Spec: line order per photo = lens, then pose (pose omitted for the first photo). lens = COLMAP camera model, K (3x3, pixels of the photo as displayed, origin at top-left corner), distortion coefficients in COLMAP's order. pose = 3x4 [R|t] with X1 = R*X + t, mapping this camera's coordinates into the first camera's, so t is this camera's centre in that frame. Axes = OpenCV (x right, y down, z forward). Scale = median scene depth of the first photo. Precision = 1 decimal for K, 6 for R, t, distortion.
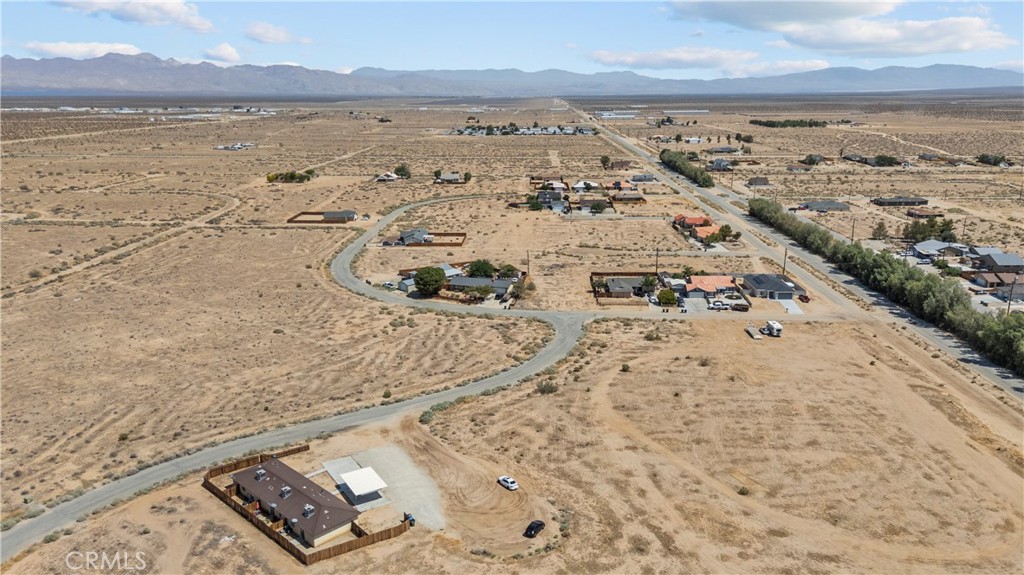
lens RADIAL K [[756.9, 0, 512.0], [0, 756.9, 287.5], [0, 0, 1]] dist [0.077628, -0.081906]
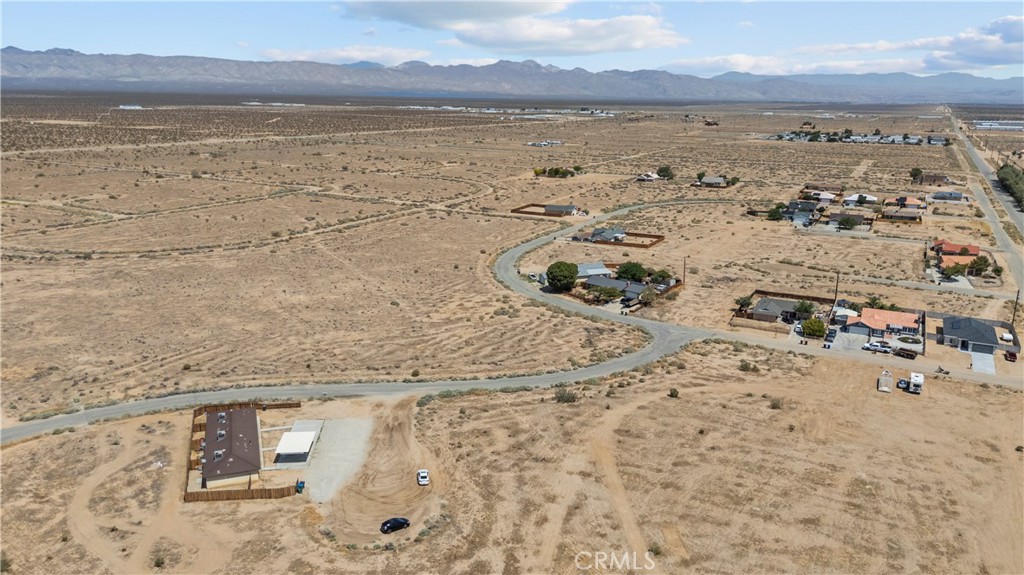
lens RADIAL K [[756.9, 0, 512.0], [0, 756.9, 287.5], [0, 0, 1]] dist [0.077628, -0.081906]
pose [[0.898604, 0.123044, -0.421155, 0.273266], [-0.125512, 0.991849, 0.021976, -0.008385], [0.420426, 0.033112, 0.906722, 0.099994]]
